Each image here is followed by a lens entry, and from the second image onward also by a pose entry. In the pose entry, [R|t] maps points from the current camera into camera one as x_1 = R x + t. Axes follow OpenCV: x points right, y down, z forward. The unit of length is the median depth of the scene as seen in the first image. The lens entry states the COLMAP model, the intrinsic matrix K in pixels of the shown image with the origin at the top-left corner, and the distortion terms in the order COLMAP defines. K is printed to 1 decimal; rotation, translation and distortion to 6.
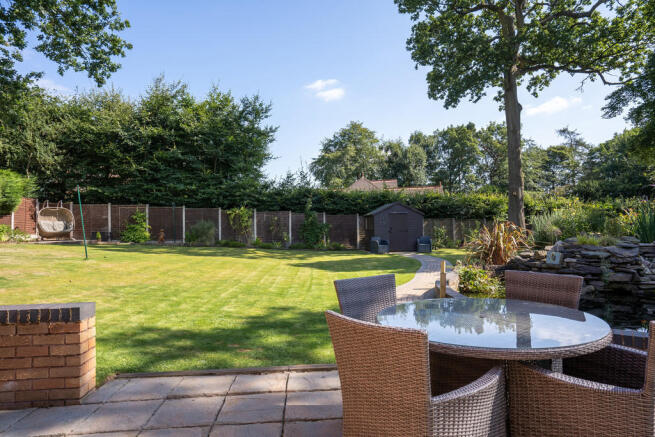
lens RADIAL K [[418.8, 0, 327.0], [0, 418.8, 216.9], [0, 0, 1]] dist [-0.011069, 0.001497]
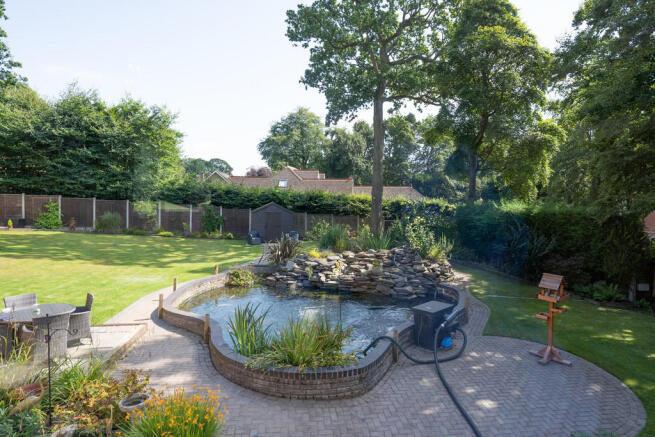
lens RADIAL K [[392.9, 0, 328.7], [0, 392.9, 218.8], [0, 0, 1]] dist [0.004147, 0.000368]
pose [[0.990814, 0.033770, 0.130951, 0.162930], [-0.041655, 0.997450, 0.057945, -0.058414], [-0.128660, -0.062867, 0.989694, -0.173636]]
